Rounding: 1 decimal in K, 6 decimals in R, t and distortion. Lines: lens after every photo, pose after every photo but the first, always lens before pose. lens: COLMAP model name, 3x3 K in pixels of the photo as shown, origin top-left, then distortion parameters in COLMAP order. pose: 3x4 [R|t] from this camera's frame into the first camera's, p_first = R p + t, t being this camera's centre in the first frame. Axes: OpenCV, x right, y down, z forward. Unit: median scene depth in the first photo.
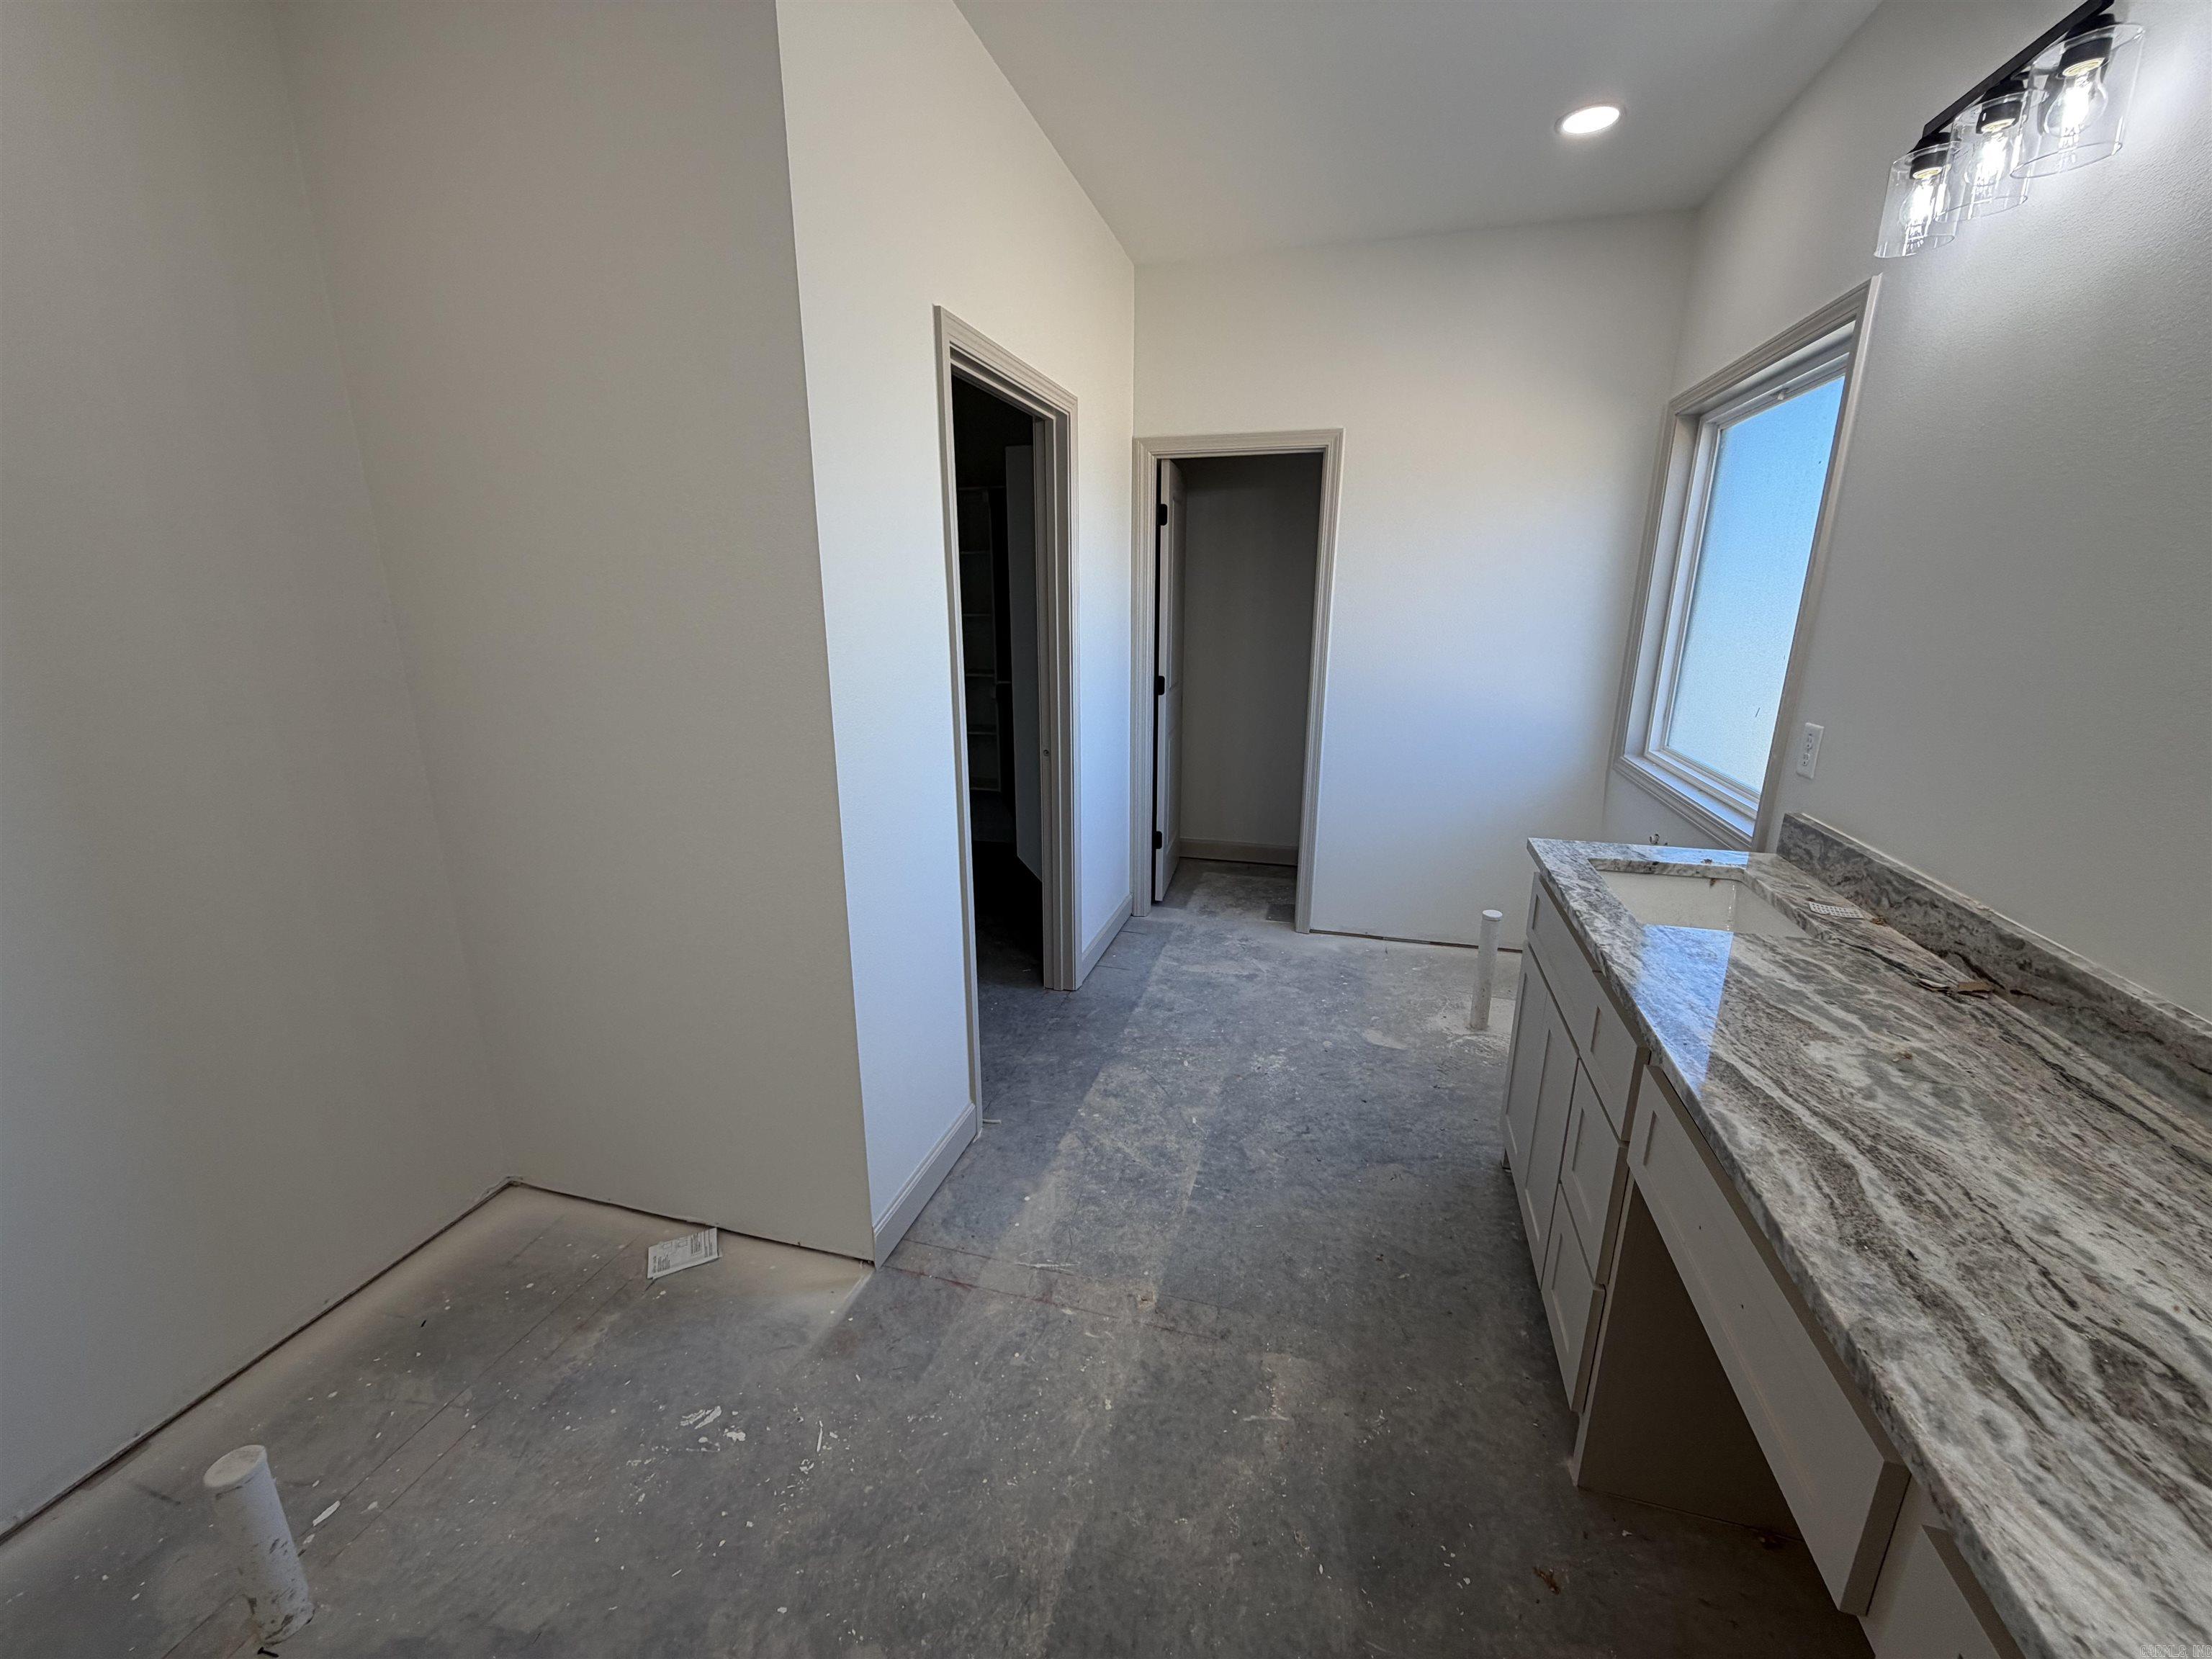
lens RADIAL K [[878.0, 0, 1101.6], [0, 878.0, 833.3], [0, 0, 1]] dist [-0.001057, 0.000356]
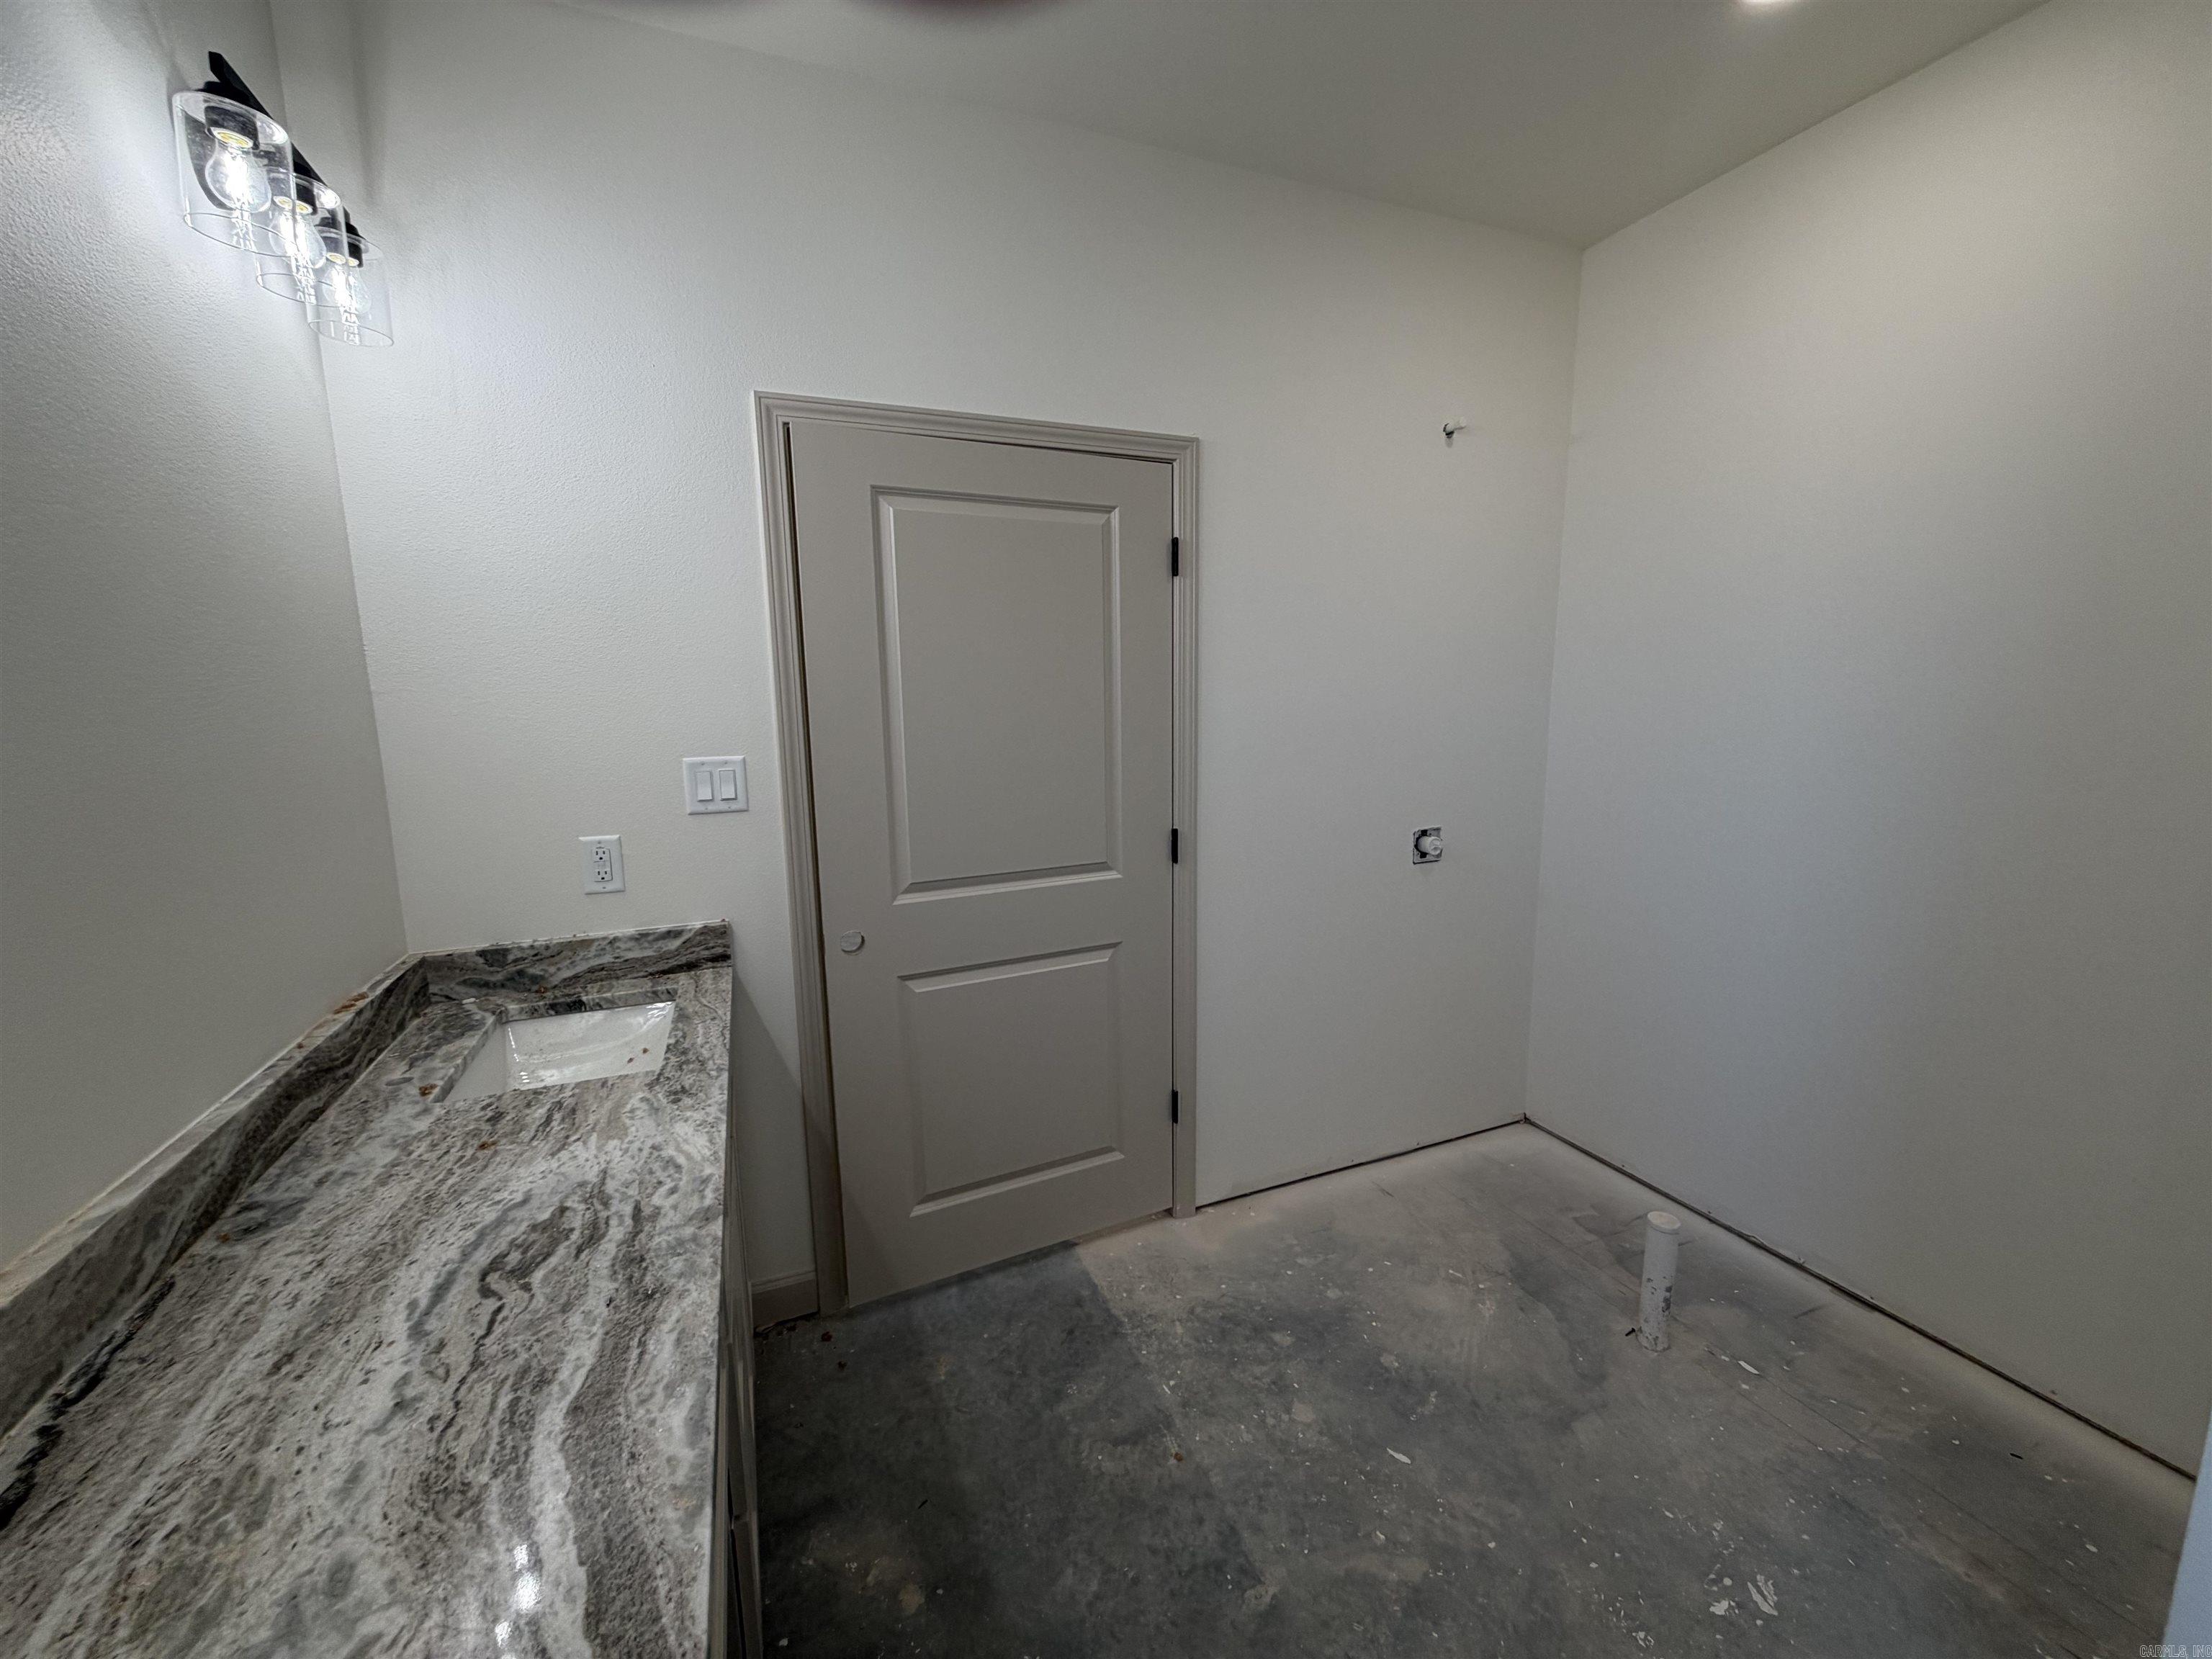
lens RADIAL K [[879.6, 0, 1101.9], [0, 879.6, 833.3], [0, 0, 1]] dist [-0.001074, -0.000001]
pose [[-0.785828, 0.114155, -0.607819, 0.592418], [-0.148326, 0.919343, 0.364428, -0.295569], [0.600395, 0.376533, -0.705513, 1.082162]]
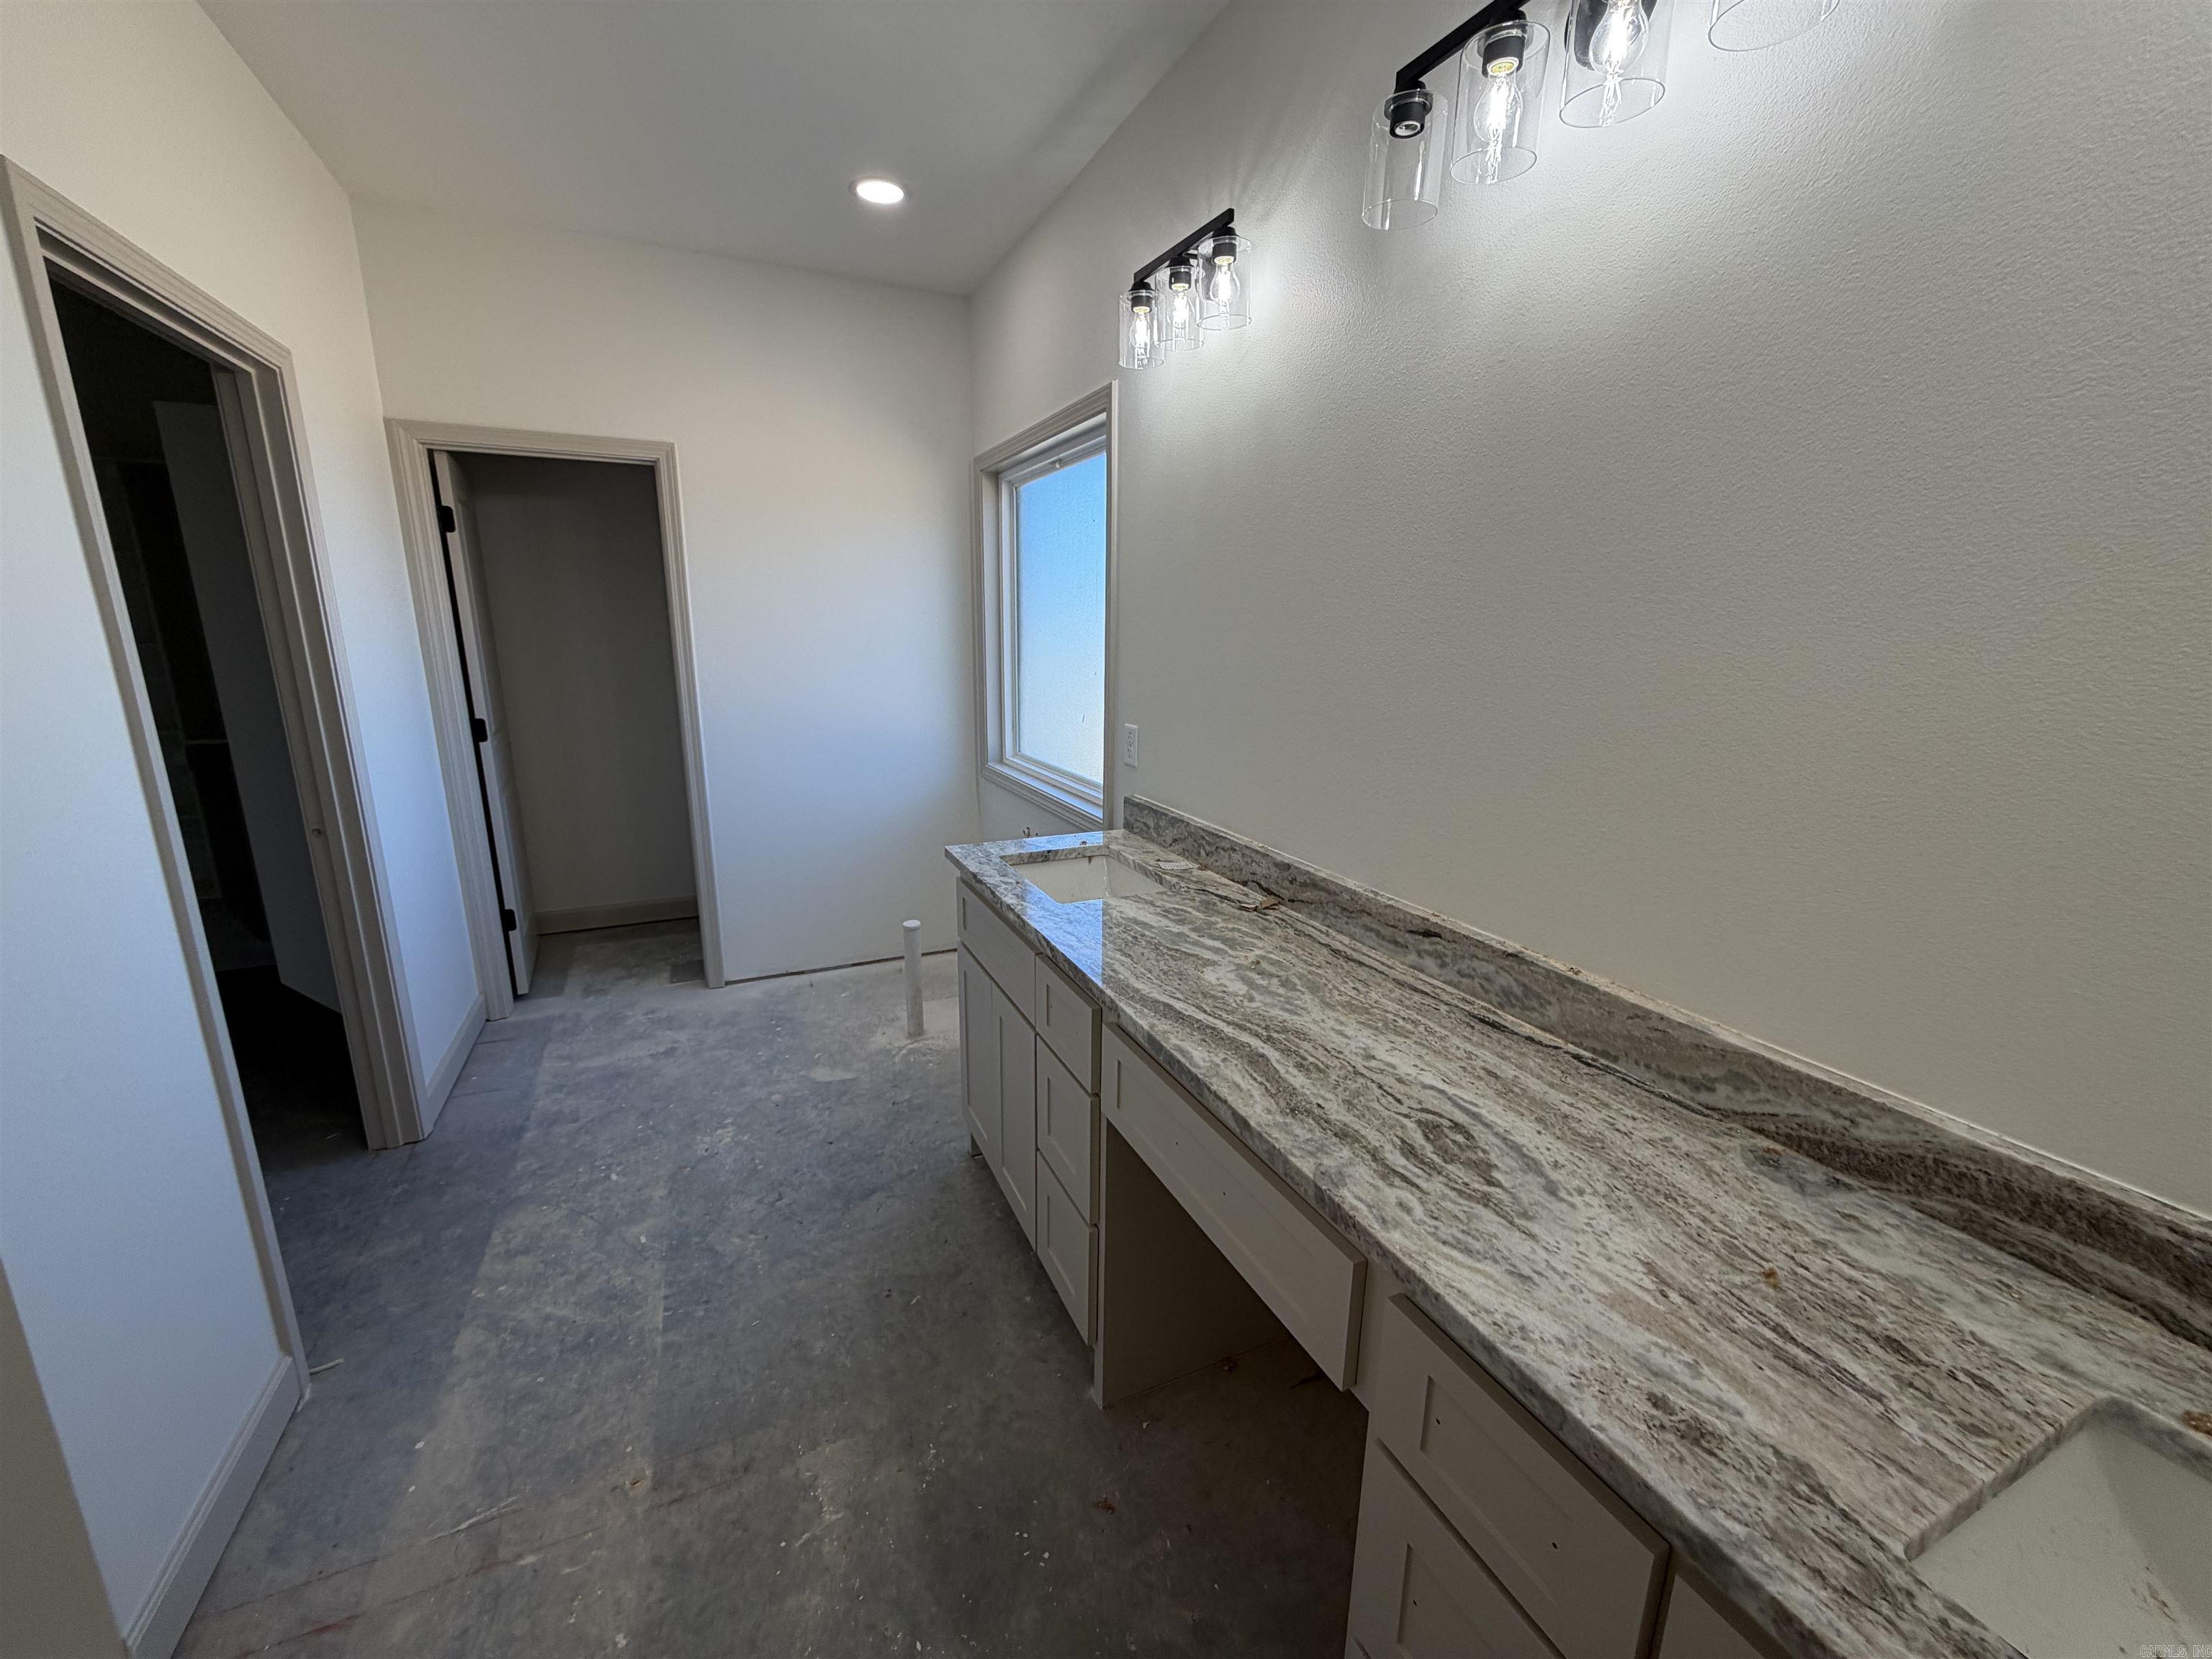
lens RADIAL K [[879.6, 0, 1101.9], [0, 879.6, 833.3], [0, 0, 1]] dist [-0.001074, -0.000001]
pose [[0.758957, -0.141708, 0.635534, -0.073502], [0.162064, 0.986427, 0.026411, -0.012387], [-0.630650, 0.082952, 0.771621, 0.076862]]
